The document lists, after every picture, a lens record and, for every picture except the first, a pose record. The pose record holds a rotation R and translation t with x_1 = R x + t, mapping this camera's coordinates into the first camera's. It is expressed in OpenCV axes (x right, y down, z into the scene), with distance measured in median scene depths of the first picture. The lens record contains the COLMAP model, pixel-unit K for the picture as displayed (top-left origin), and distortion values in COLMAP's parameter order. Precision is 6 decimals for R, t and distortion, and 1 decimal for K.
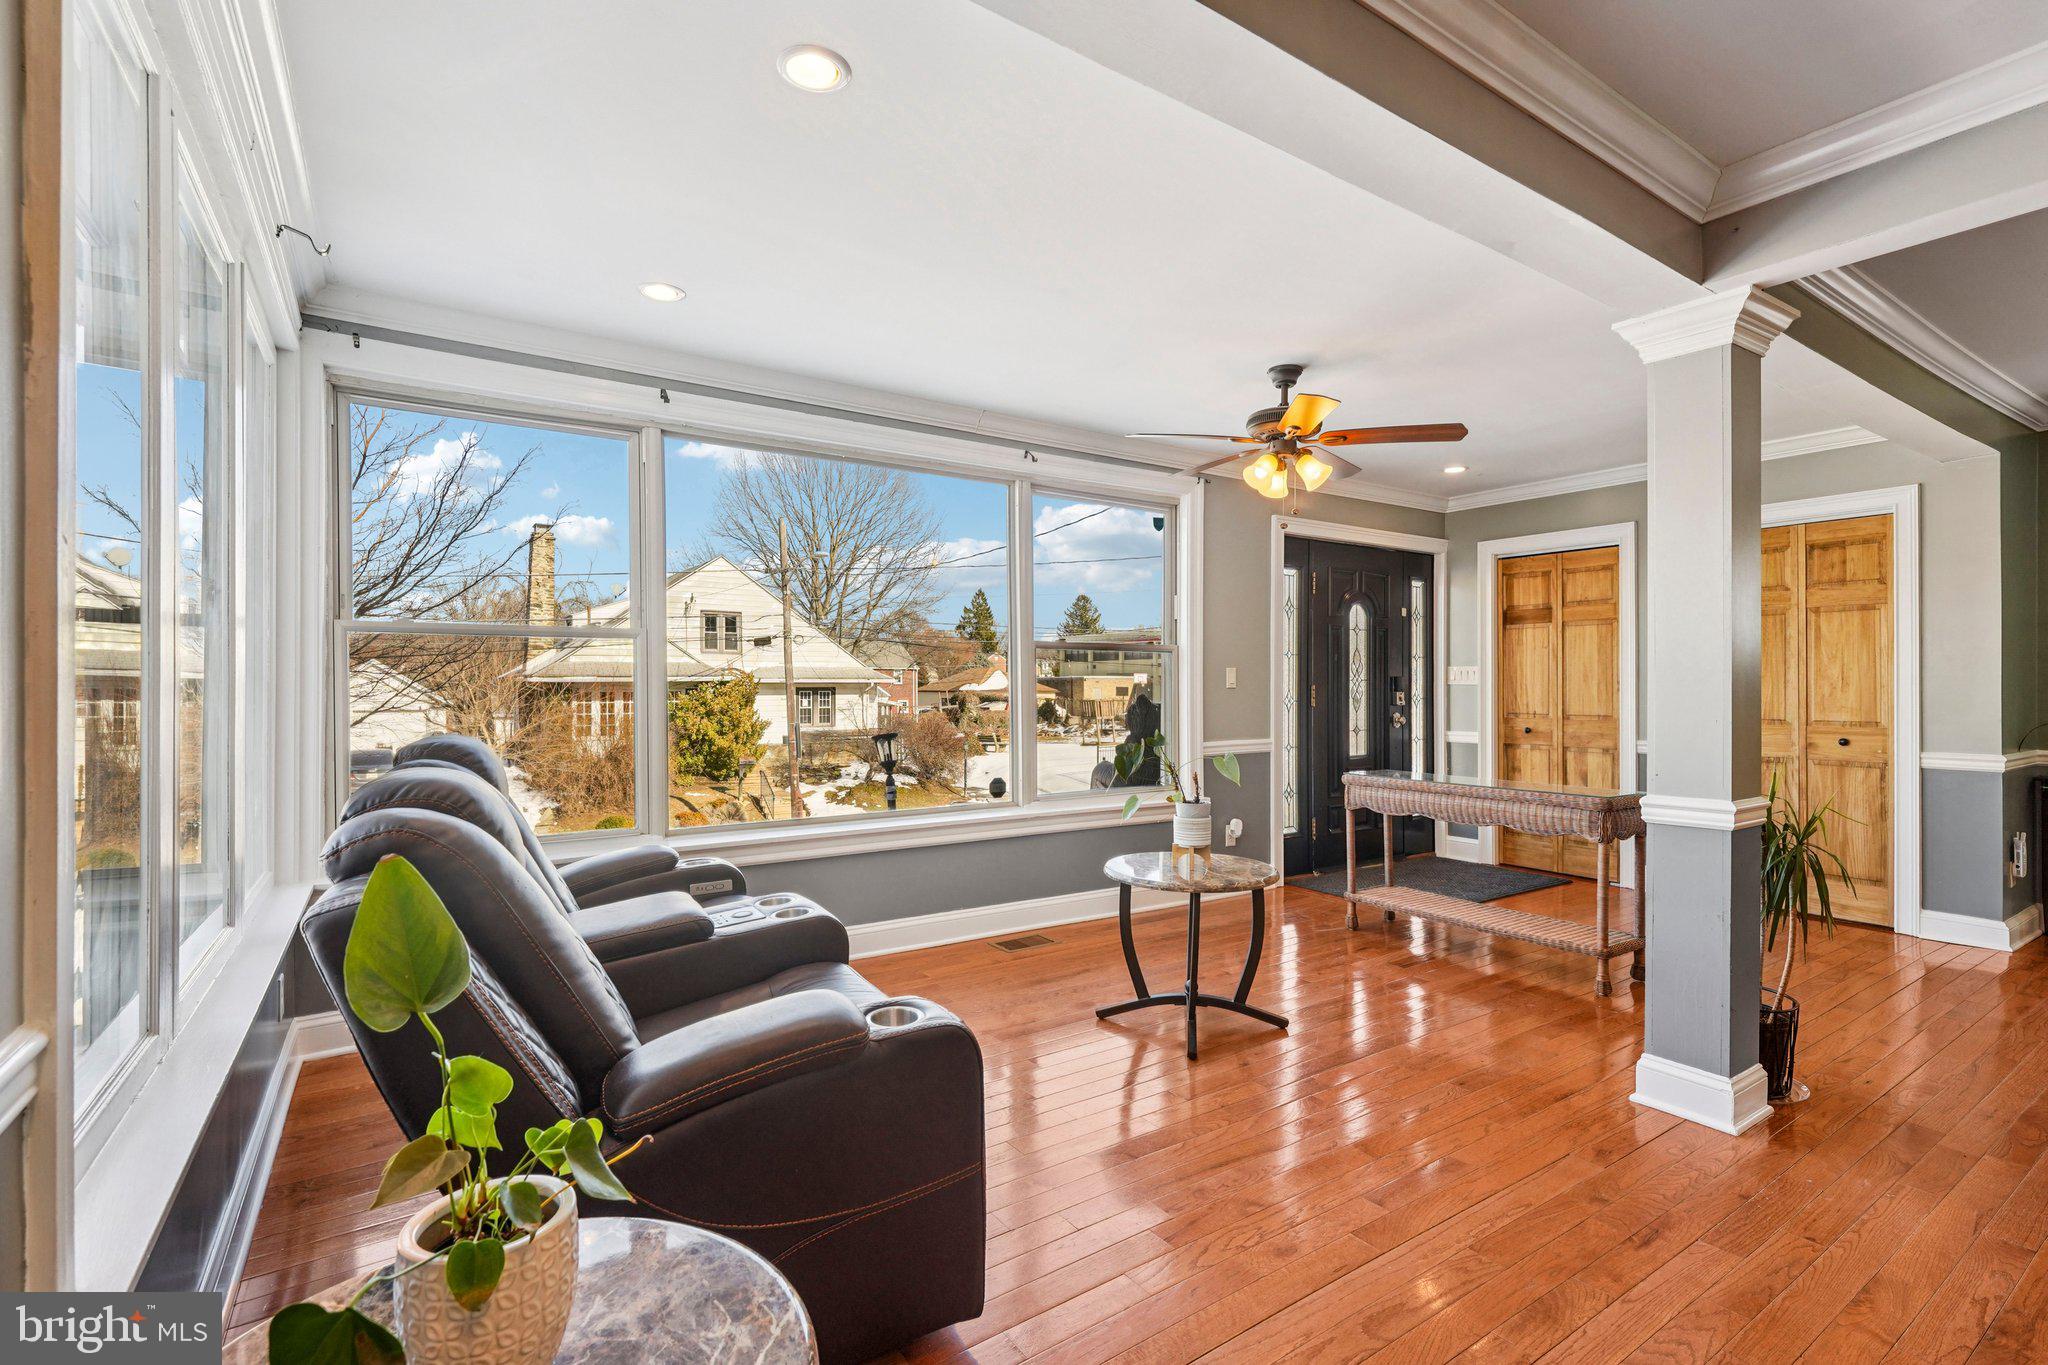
lens RADIAL K [[921.8, 0, 1022.3], [0, 921.8, 690.5], [0, 0, 1]] dist [0.000194, 0.000634]
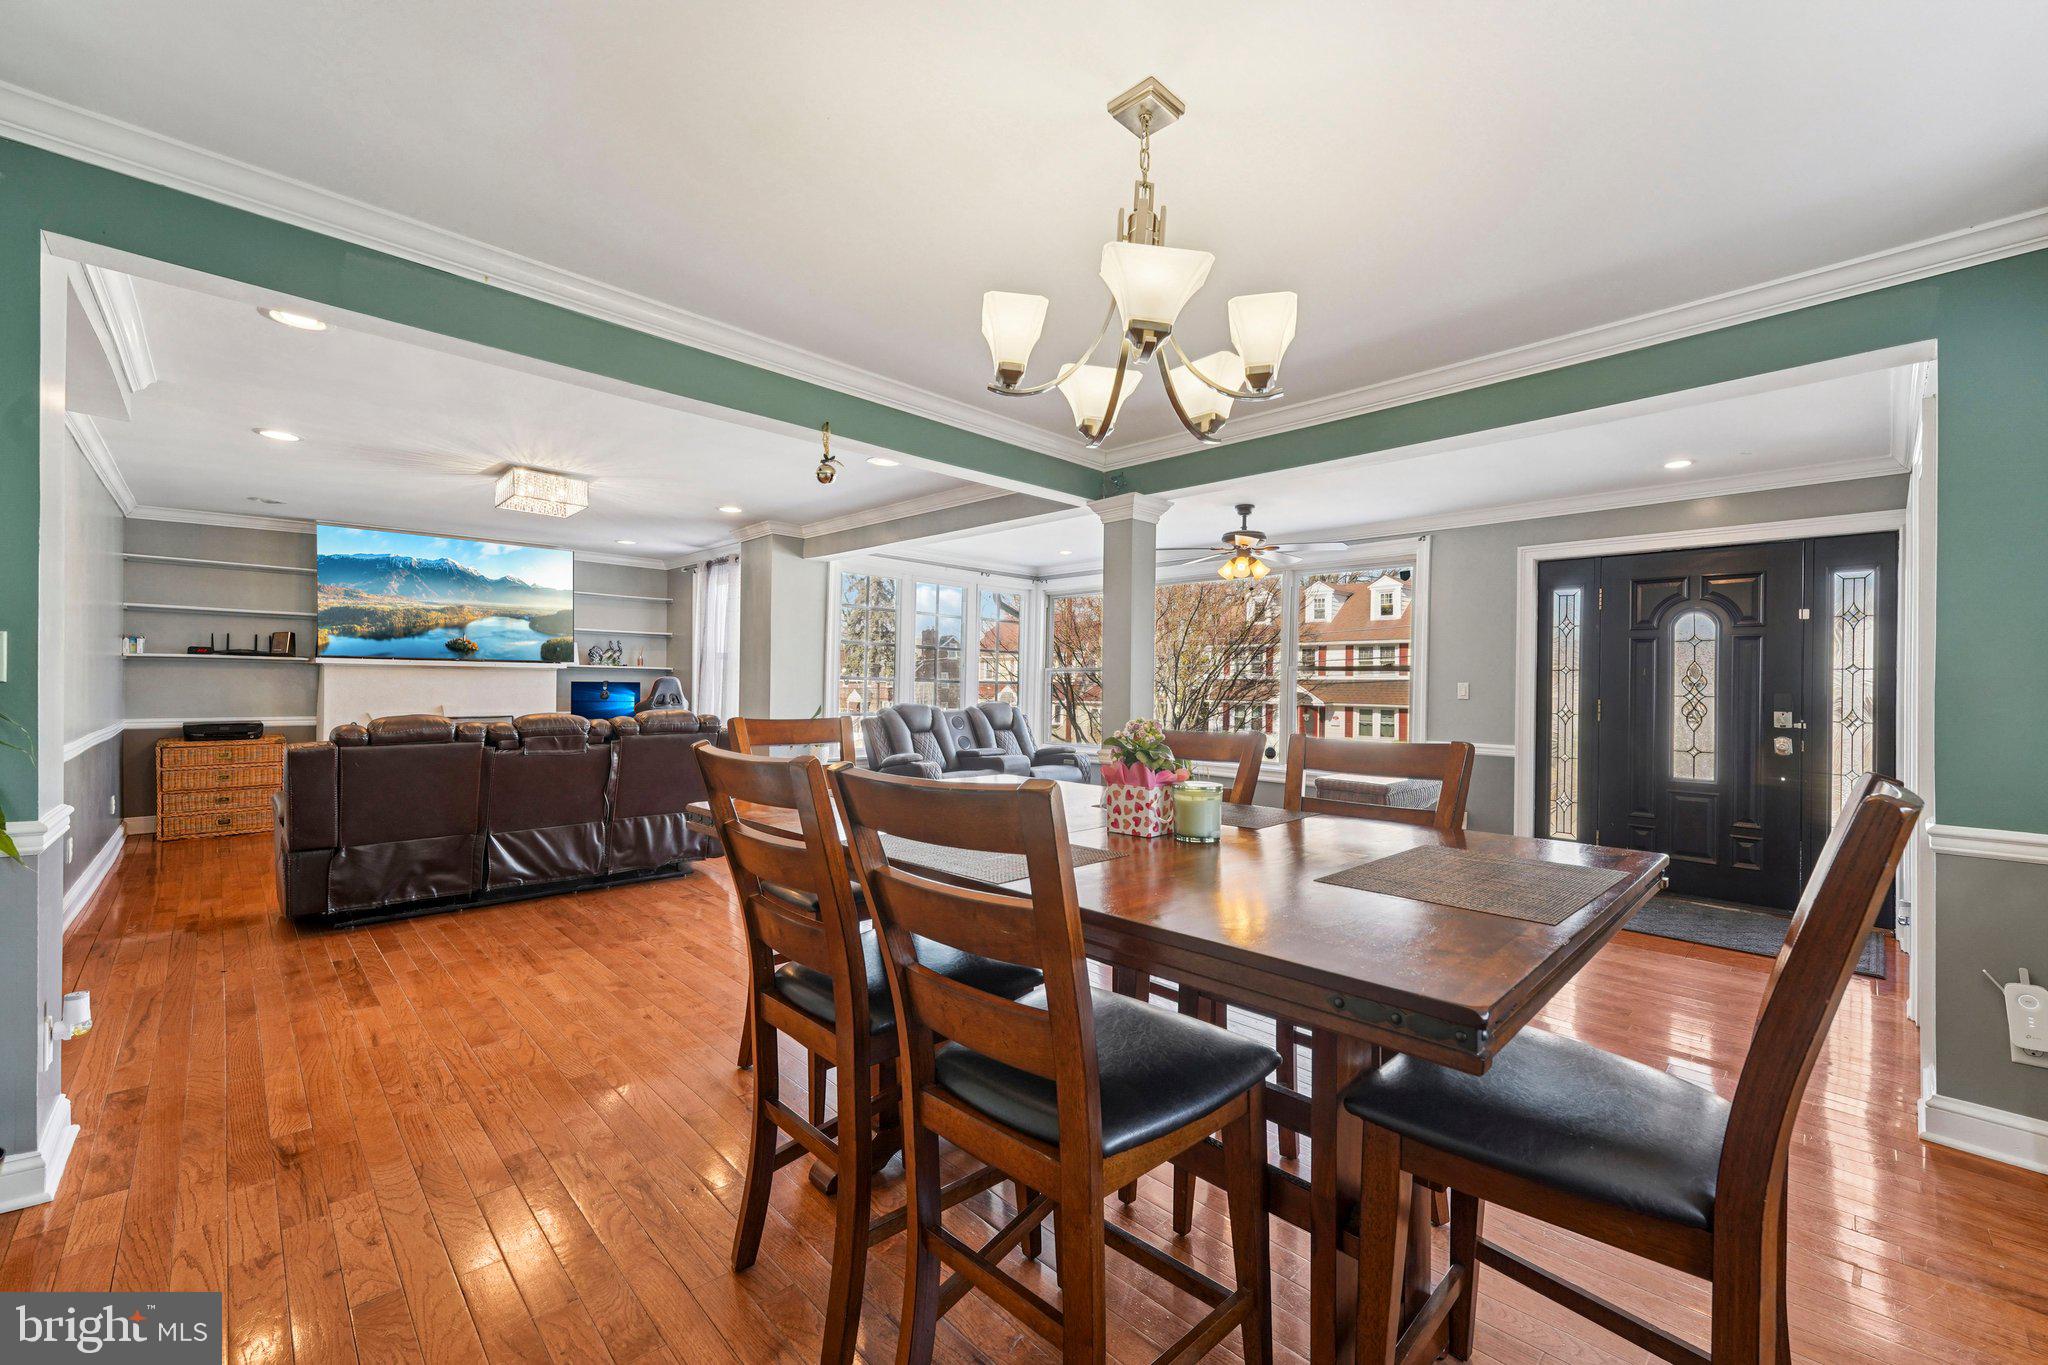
lens RADIAL K [[824.0, 0, 1023.0], [0, 824.0, 680.2], [0, 0, 1]] dist [0.000186, 0.000725]
pose [[0.176604, -0.001873, -0.984280, 1.259353], [-0.023103, 0.999715, -0.006047, -0.008272], [0.984011, 0.023808, 0.176511, 0.243915]]
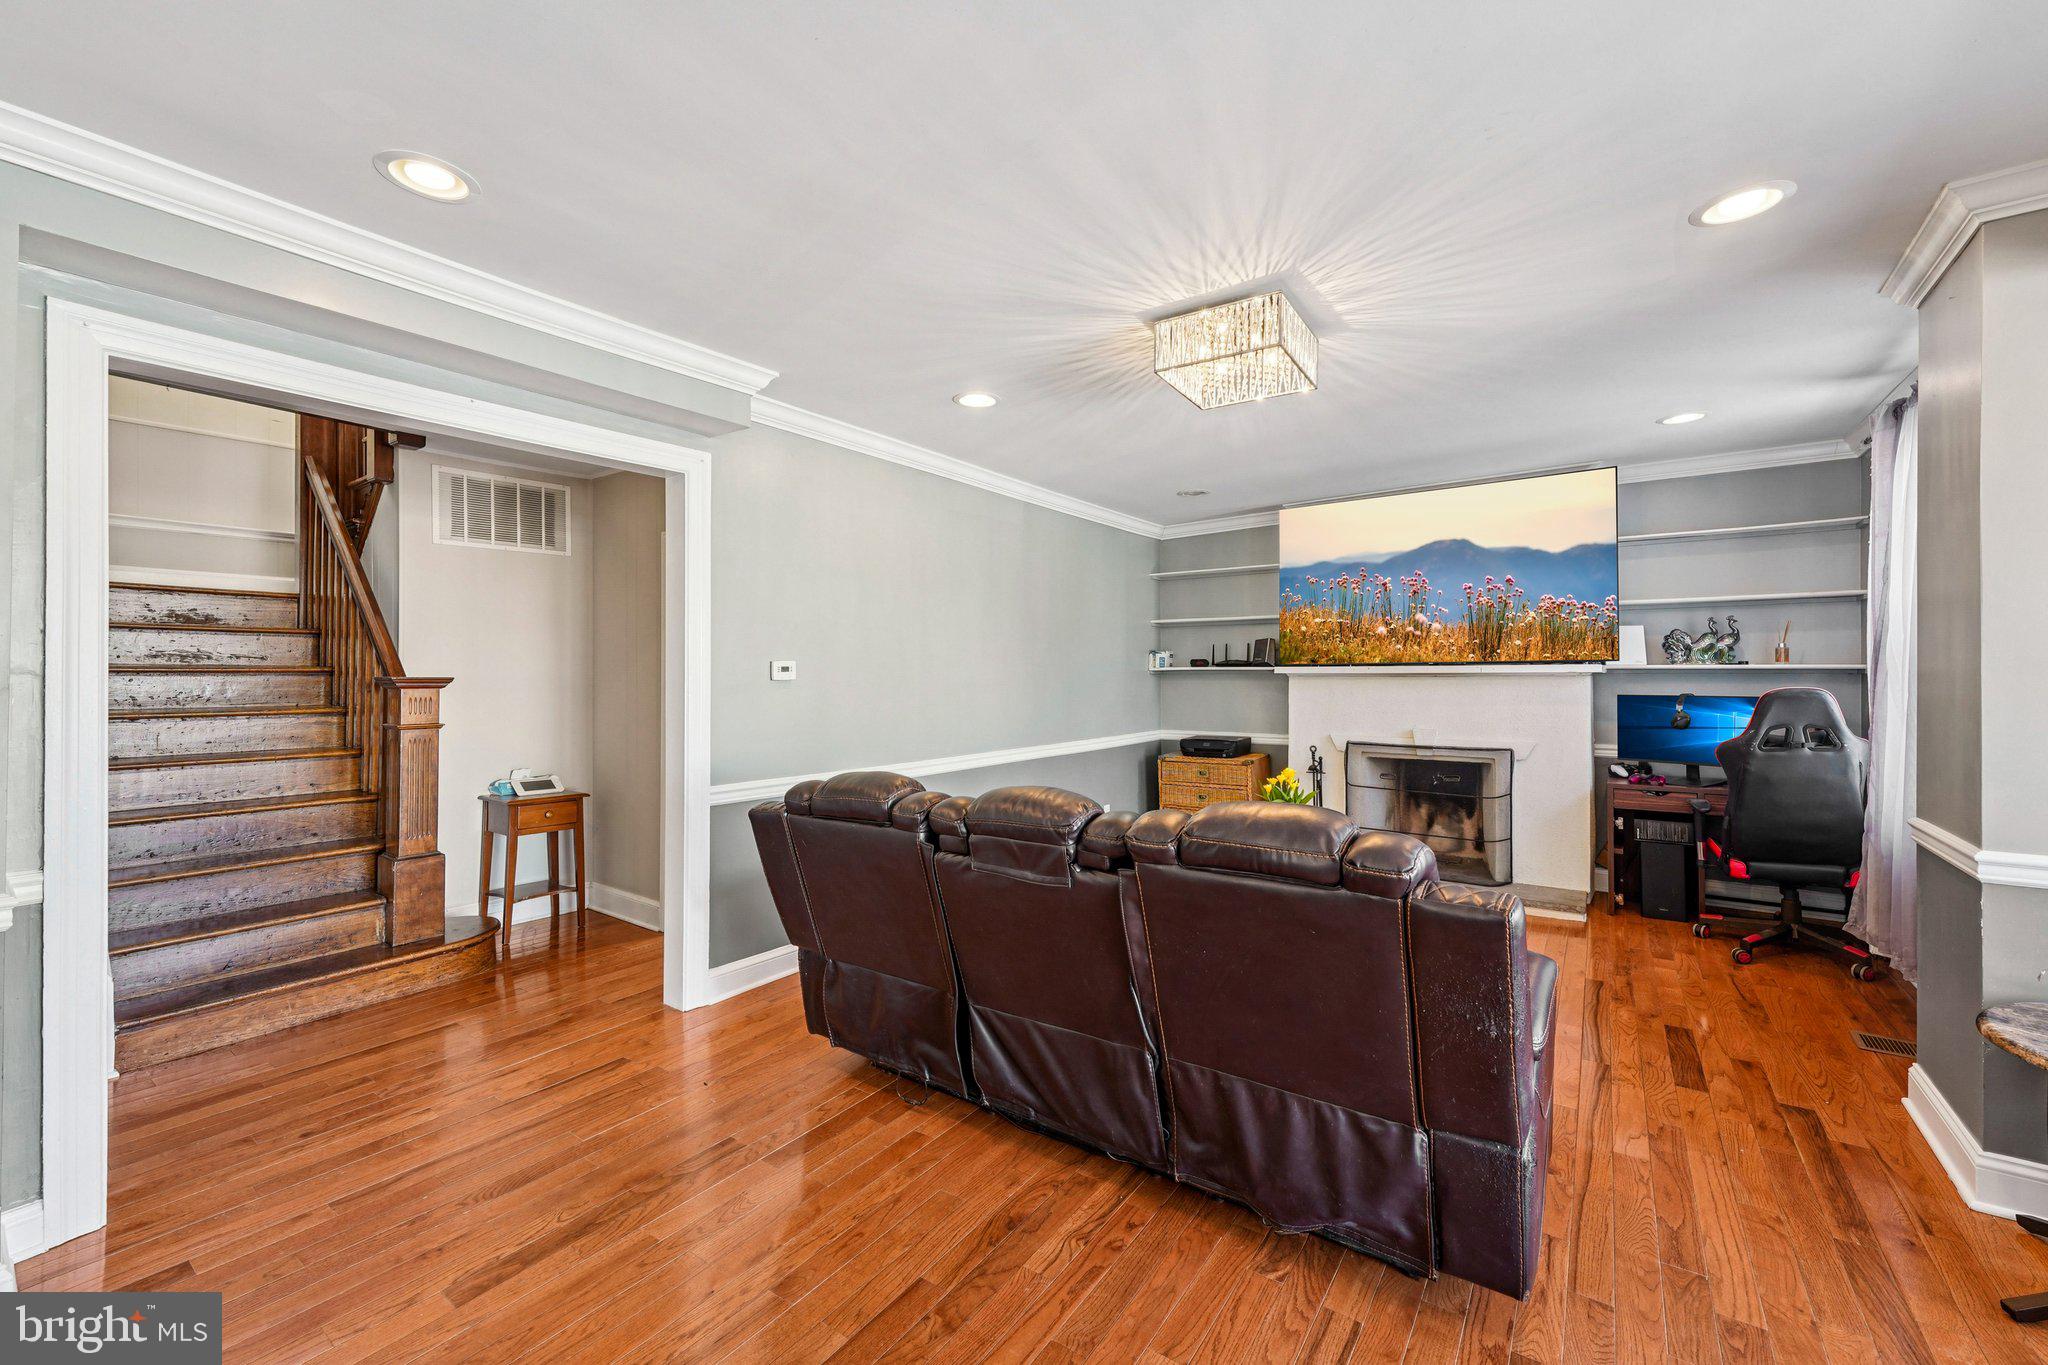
lens RADIAL K [[824.0, 0, 1021.0], [0, 824.0, 662.3], [0, 0, 1]] dist [0.000186, 0.000725]
pose [[-0.938404, 0.001569, -0.345537, 0.451041], [0.003556, 0.999981, -0.005116, -0.028847], [0.345523, -0.006030, -0.938391, 0.298367]]
